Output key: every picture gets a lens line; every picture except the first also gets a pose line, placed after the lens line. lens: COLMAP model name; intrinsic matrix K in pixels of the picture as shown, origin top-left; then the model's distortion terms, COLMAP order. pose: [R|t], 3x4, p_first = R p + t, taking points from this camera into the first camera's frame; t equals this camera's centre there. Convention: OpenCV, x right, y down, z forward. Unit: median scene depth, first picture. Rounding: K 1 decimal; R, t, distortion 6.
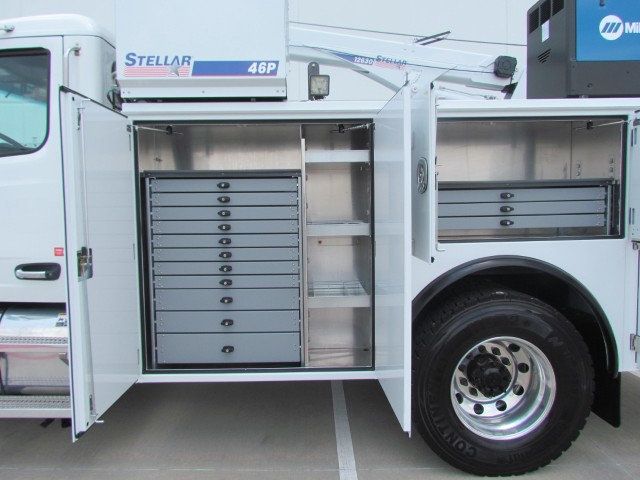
lens RADIAL K [[450.1, 0, 317.8], [0, 450.1, 233.5], [0, 0, 1]] dist [-0.017675, 0.001146]
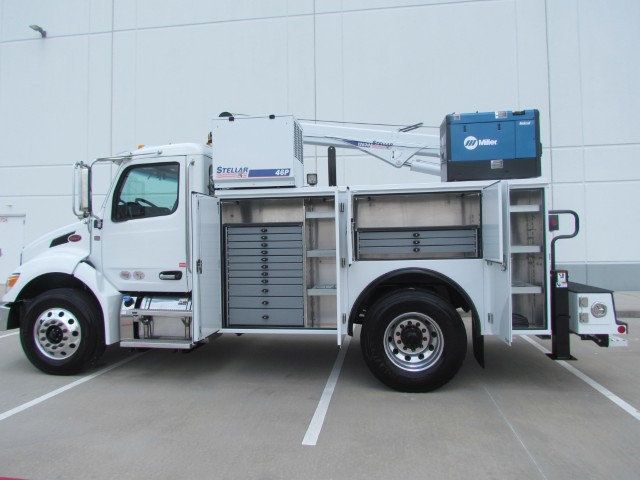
lens RADIAL K [[450.1, 0, 322.2], [0, 450.1, 240.0], [0, 0, 1]] dist [-0.017675, 0.001146]
pose [[0.989516, -0.003826, -0.144370, 0.307967], [-0.004857, 0.998202, -0.059747, 0.046394], [0.144339, 0.059822, 0.987718, -0.846250]]
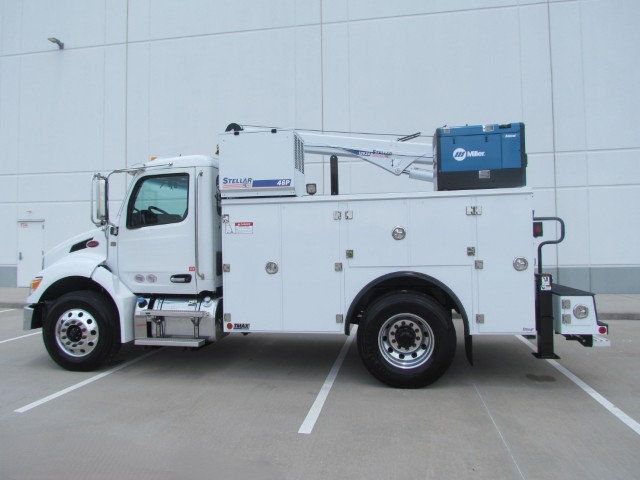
lens RADIAL K [[449.0, 0, 323.4], [0, 449.0, 242.9], [0, 0, 1]] dist [-0.020700, 0.010206]
pose [[0.985589, -0.005371, -0.169070, 0.384844], [-0.004540, 0.998296, -0.058182, 0.038497], [0.169094, 0.058111, 0.983885, -0.961918]]
